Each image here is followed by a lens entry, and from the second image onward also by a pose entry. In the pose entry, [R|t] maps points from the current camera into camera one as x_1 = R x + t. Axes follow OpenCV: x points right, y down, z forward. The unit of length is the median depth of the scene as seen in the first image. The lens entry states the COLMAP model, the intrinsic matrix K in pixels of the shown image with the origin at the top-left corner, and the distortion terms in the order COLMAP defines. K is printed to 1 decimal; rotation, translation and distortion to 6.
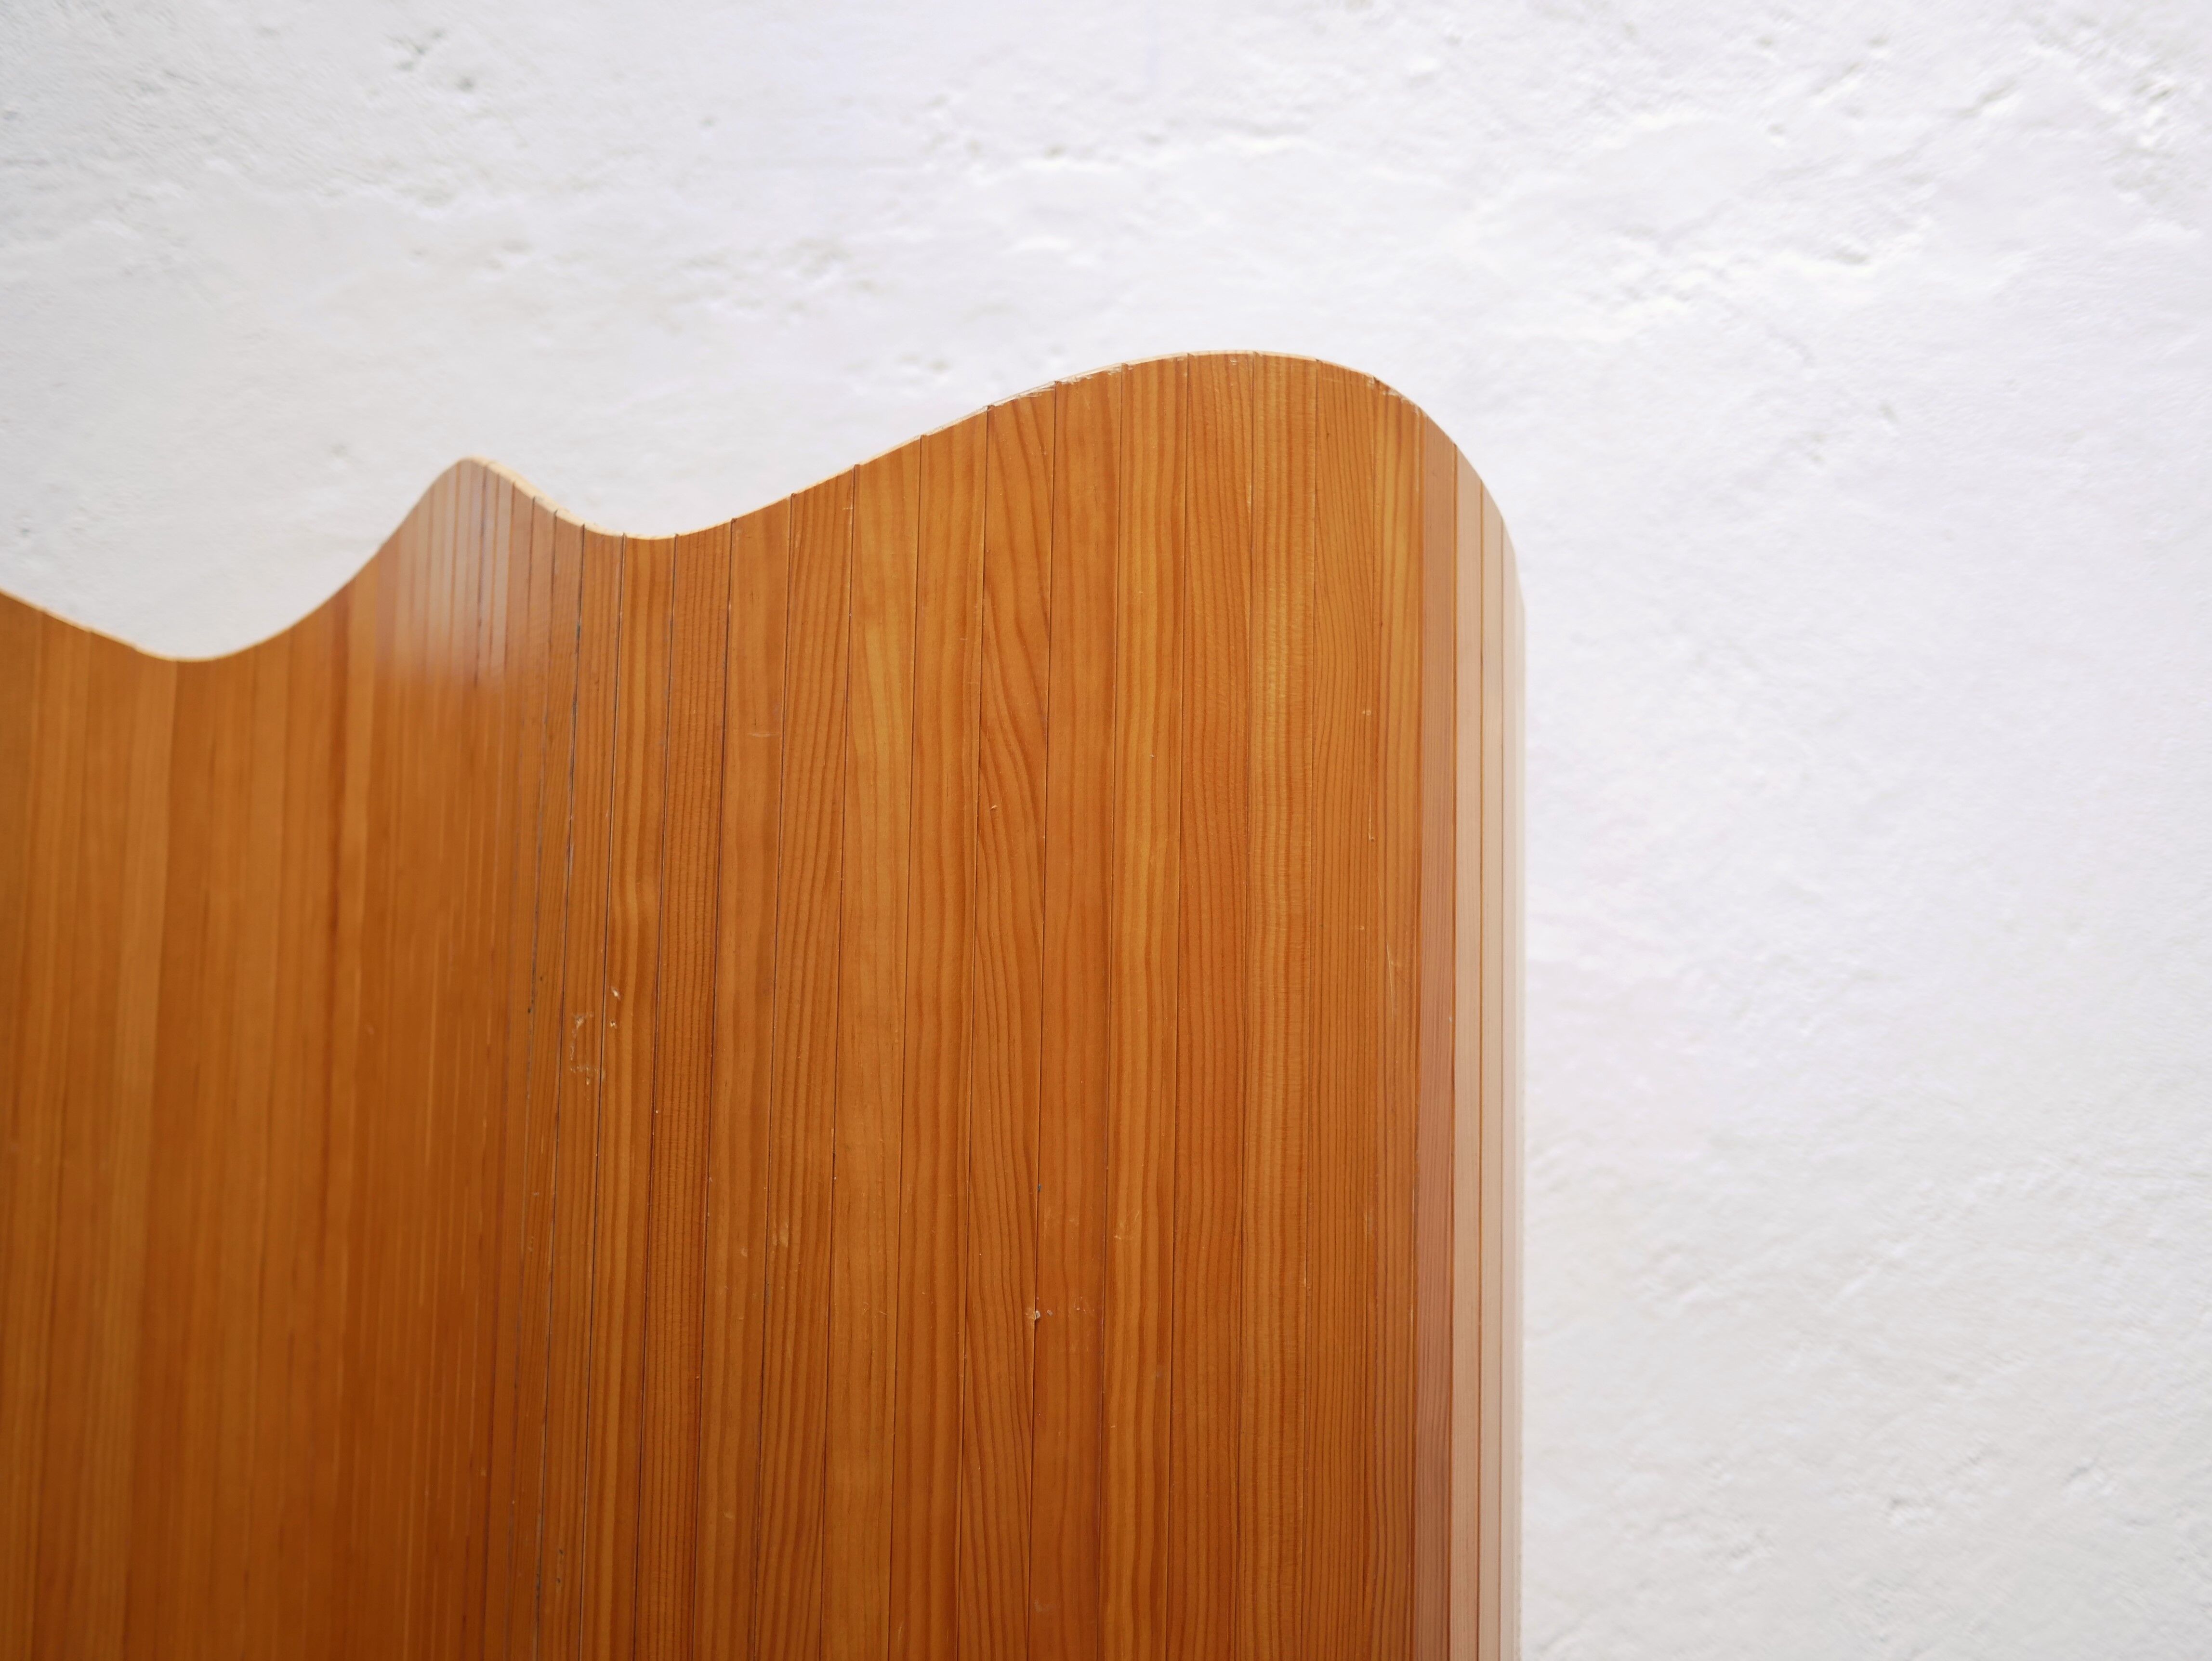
lens RADIAL K [[2506.4, 0, 1115.8], [0, 2506.4, 823.1], [0, 0, 1]] dist [-0.006274, 0.000000]
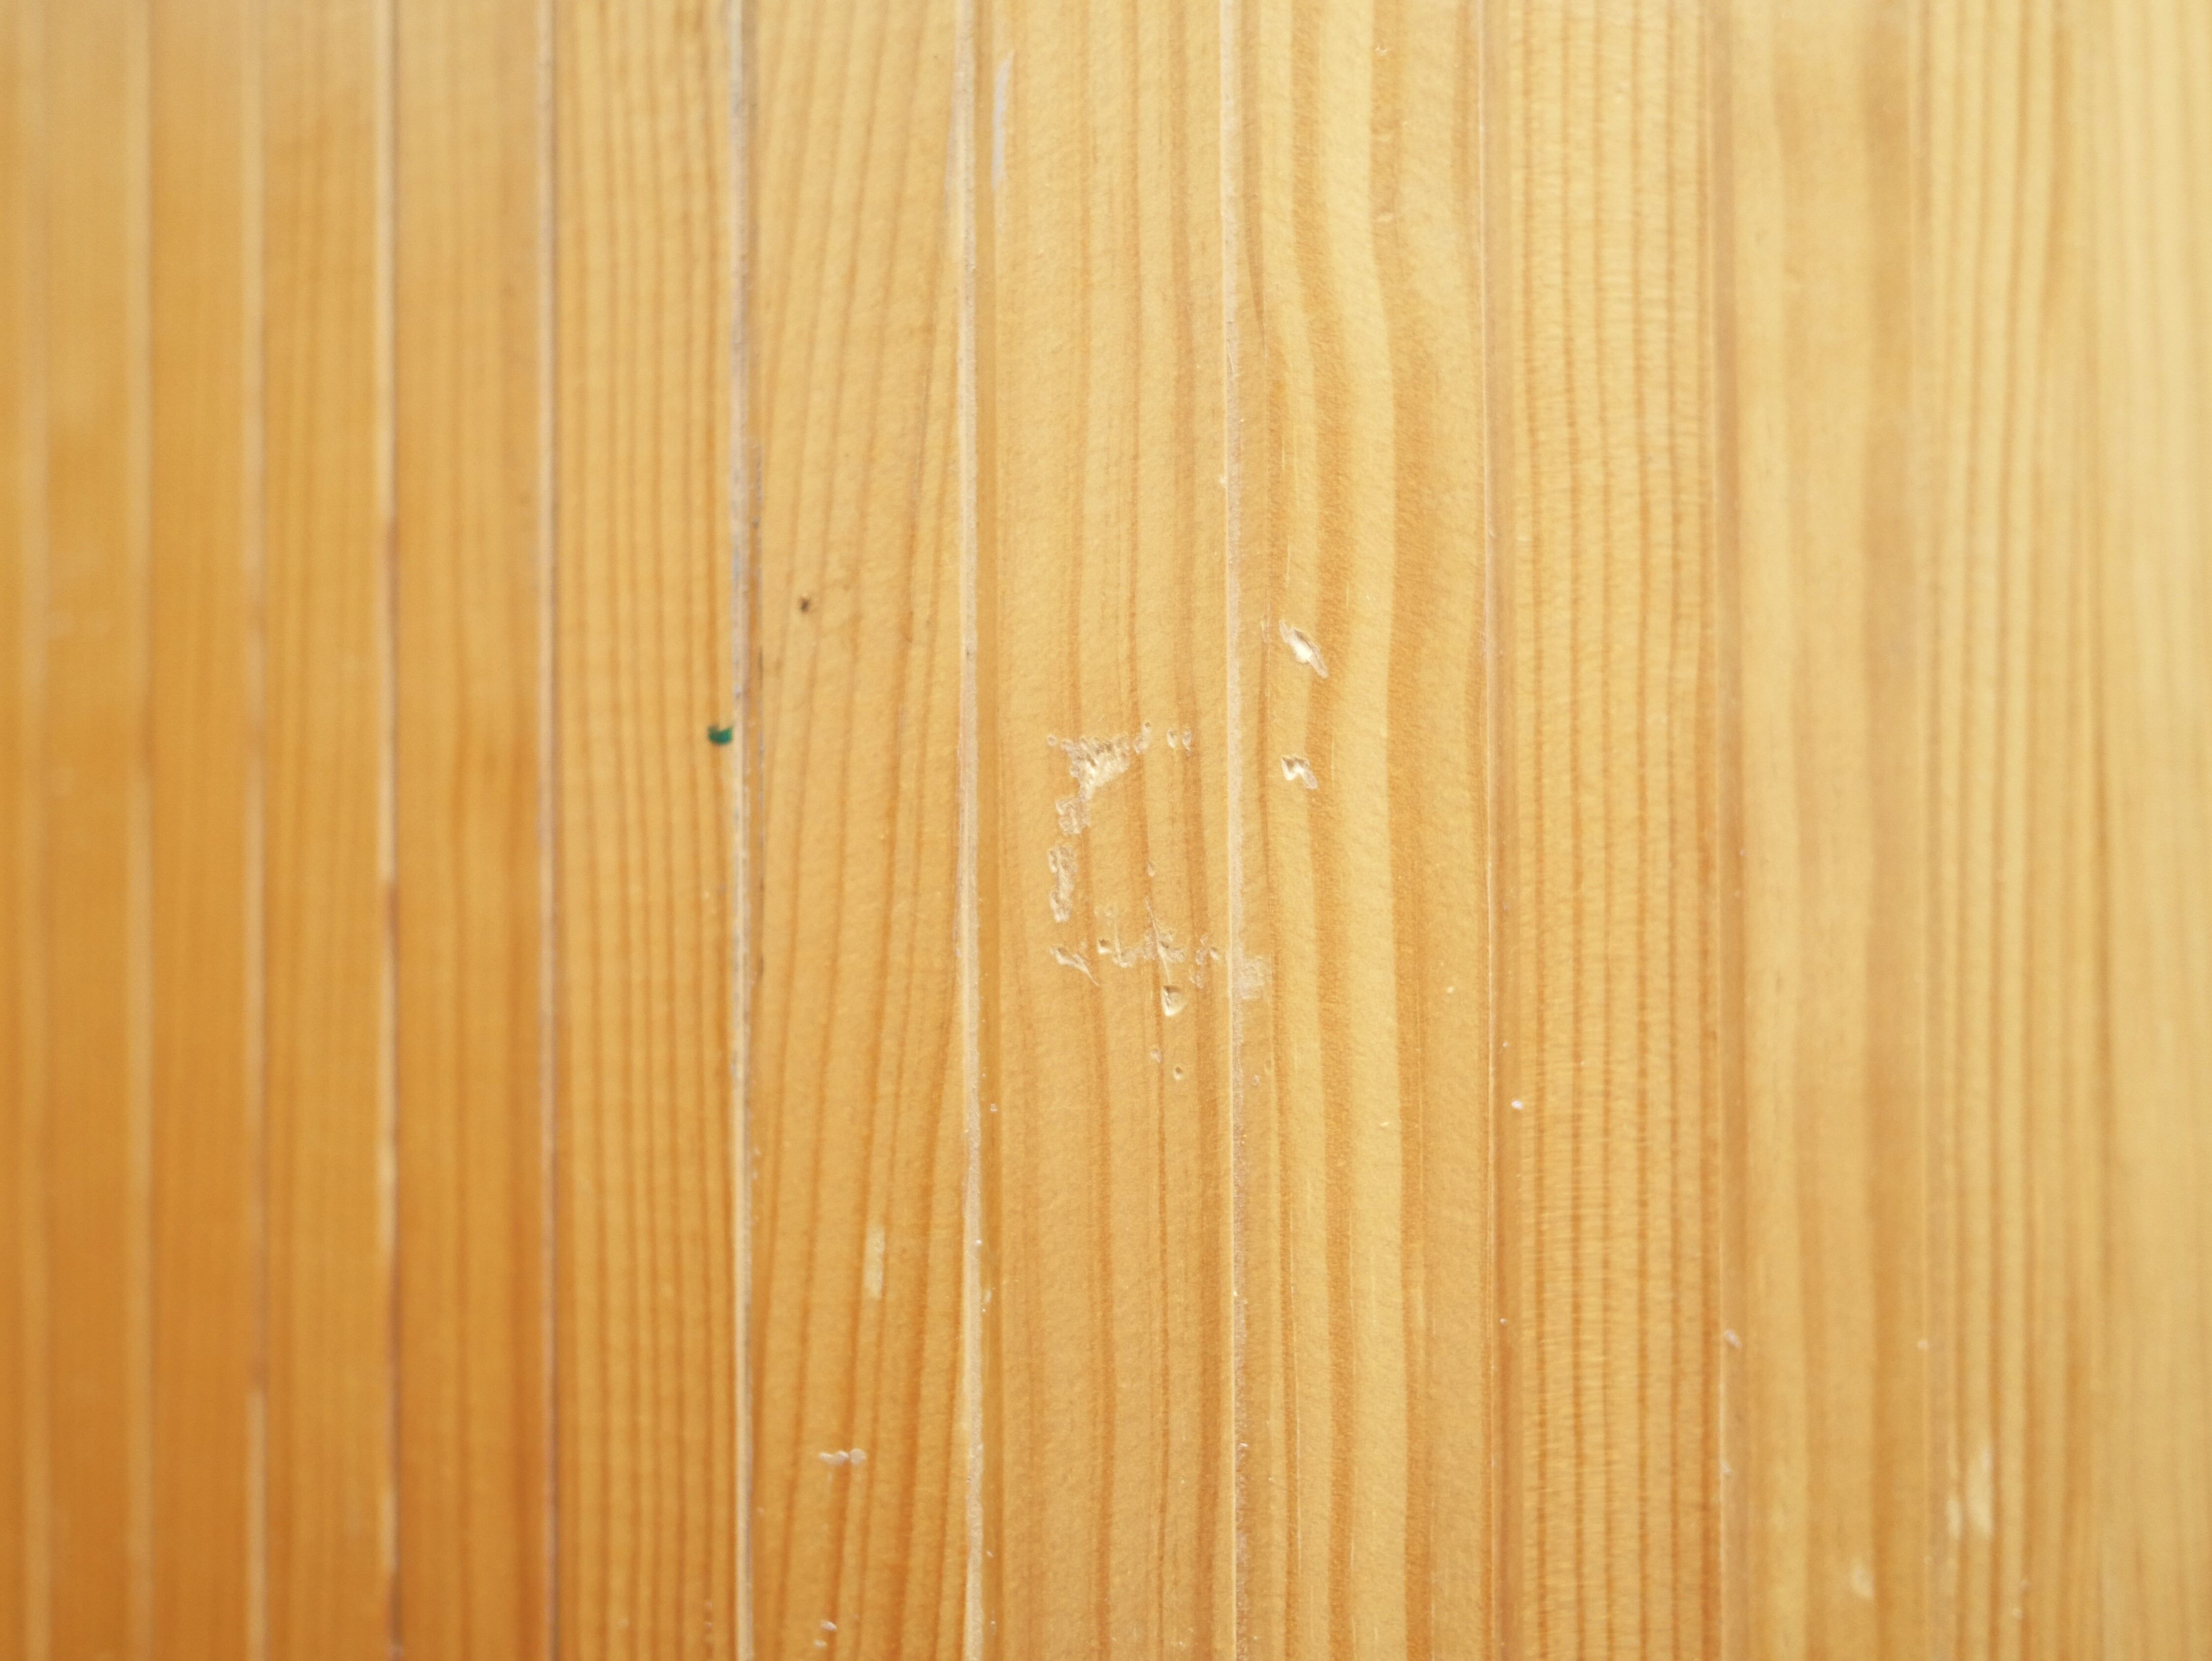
lens RADIAL K [[2551.5, 0, 1107.0], [0, 2551.5, 826.3], [0, 0, 1]] dist [-0.008312, 0.000000]
pose [[0.776664, -0.021451, 0.629550, -0.376860], [-0.027153, 0.997351, 0.067482, 0.068865], [-0.629330, -0.069505, 0.774024, 0.814153]]
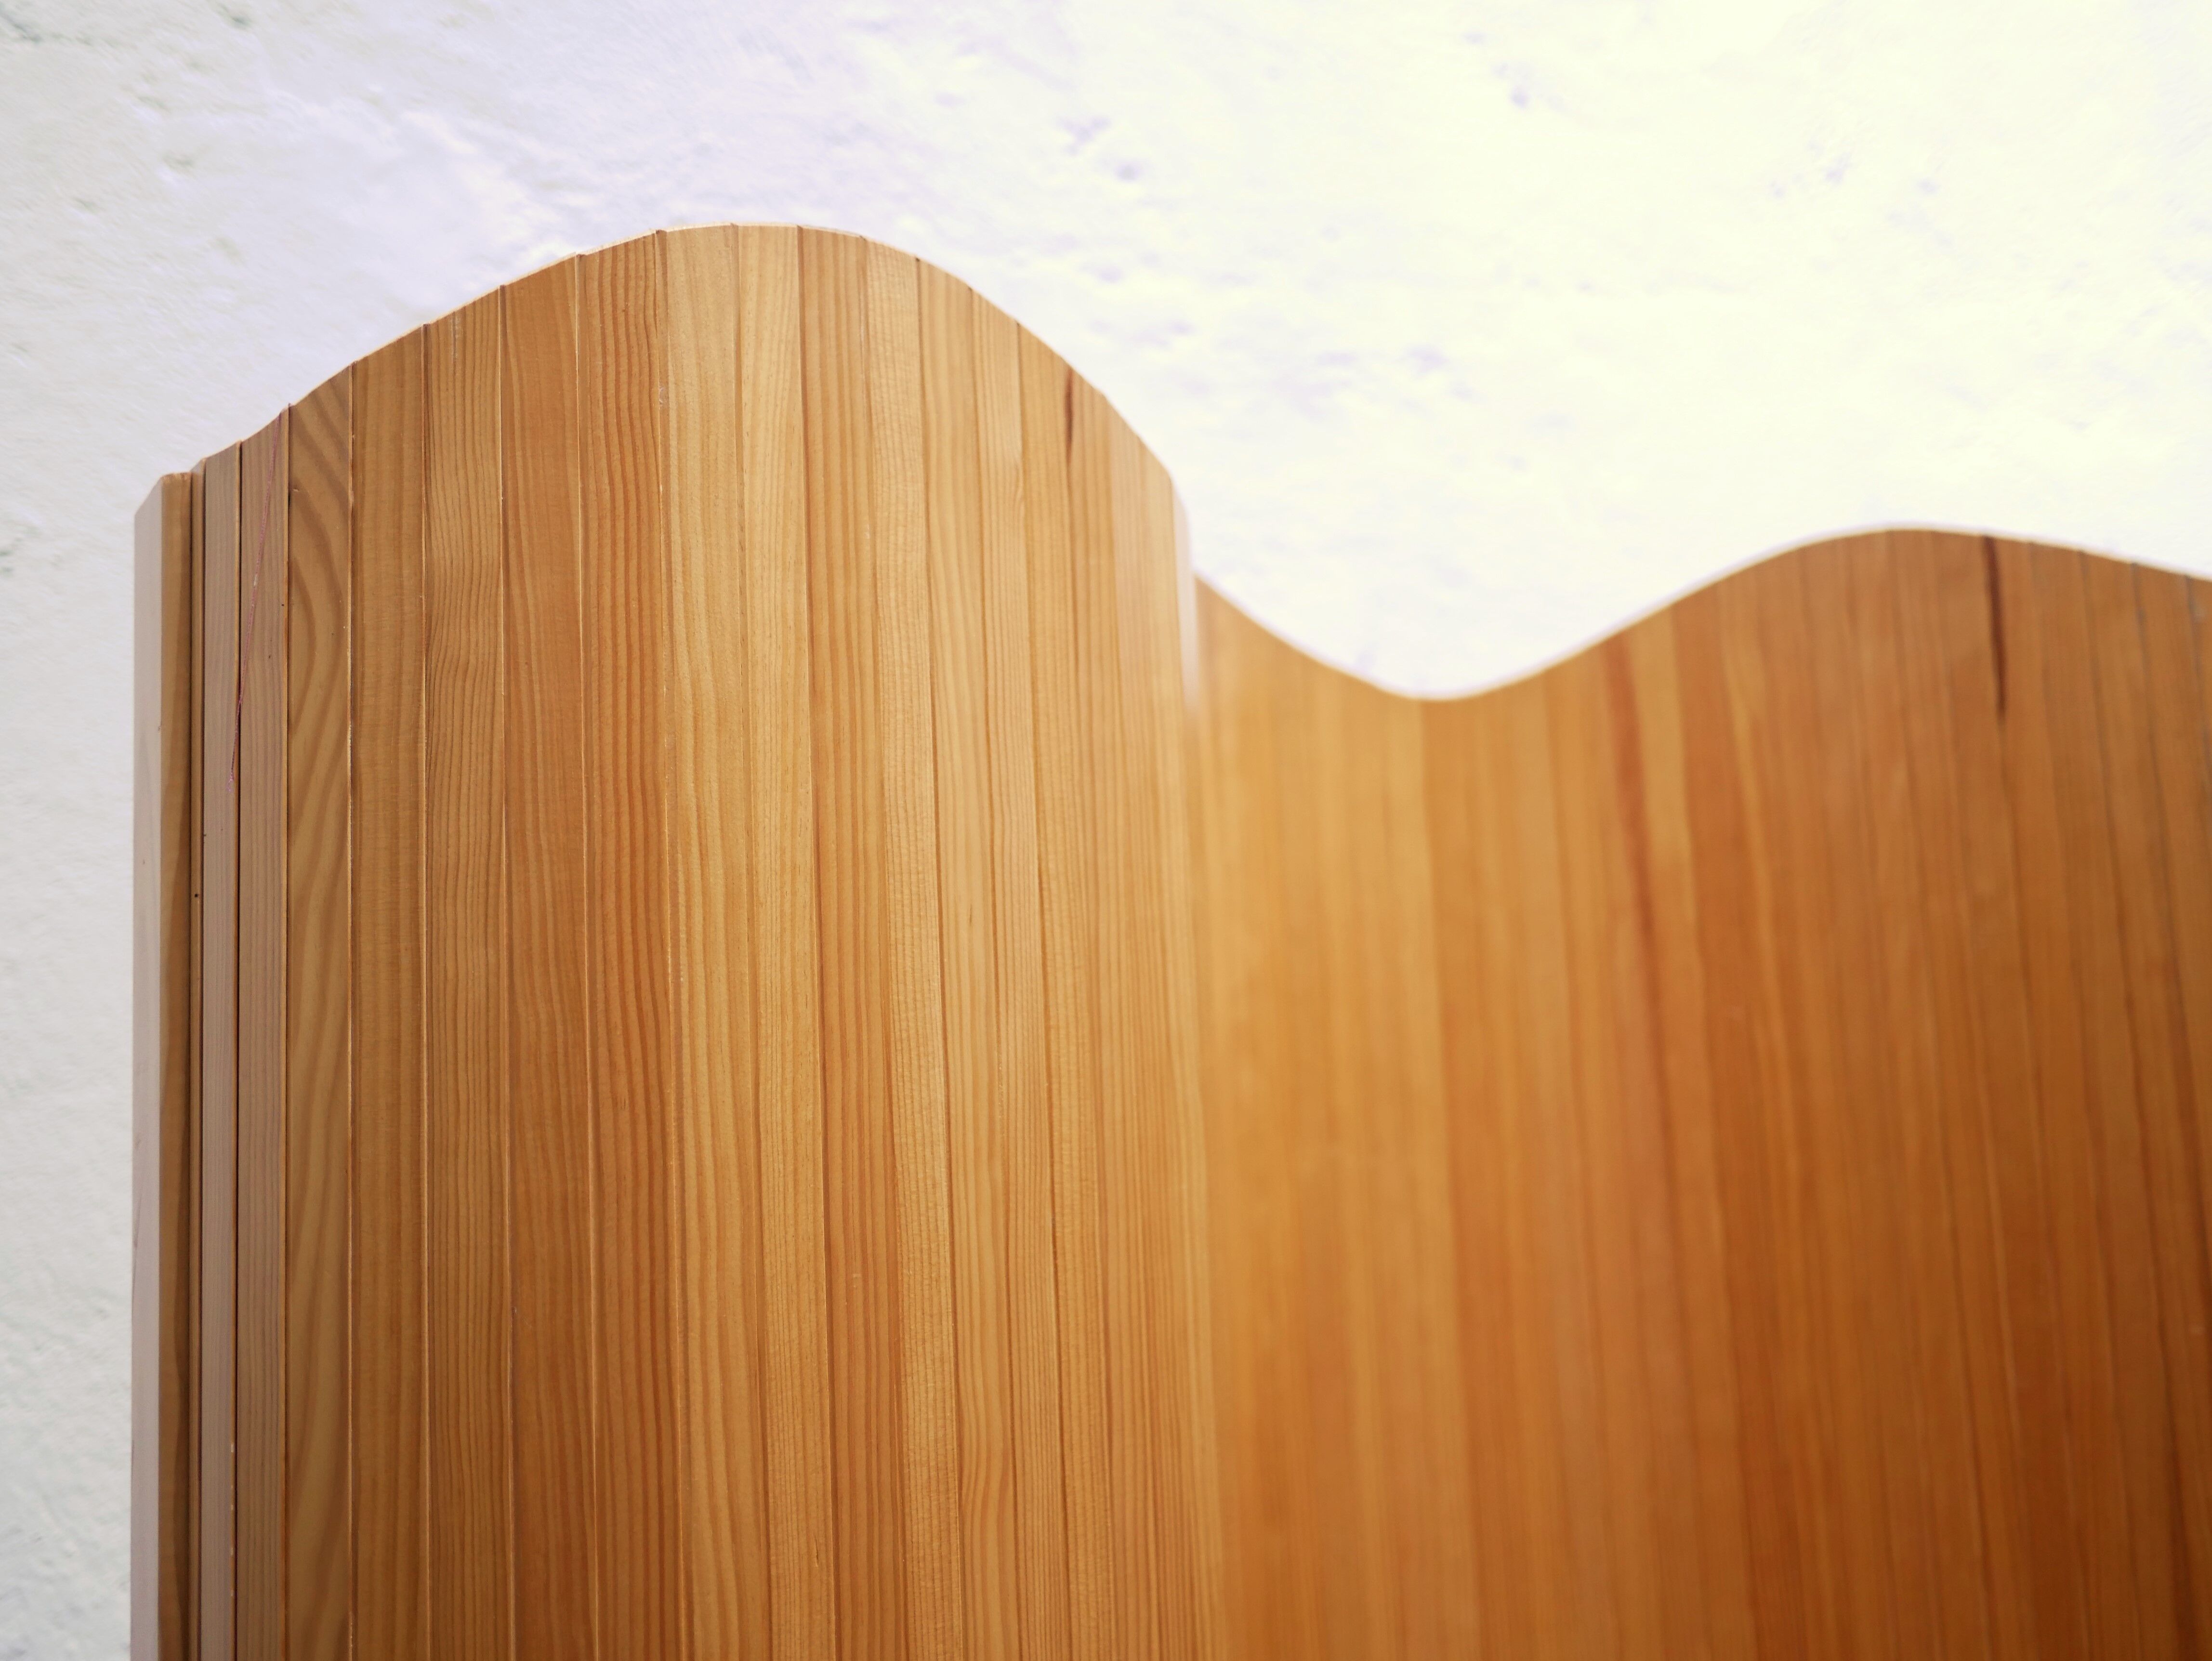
lens RADIAL K [[2506.4, 0, 1096.9], [0, 2506.4, 829.8], [0, 0, 1]] dist [-0.006274, 0.000000]
pose [[0.882422, -0.005066, 0.470431, -1.406564], [0.026684, 0.998871, -0.039296, 0.045403], [-0.469701, 0.047229, 0.881561, 0.145639]]
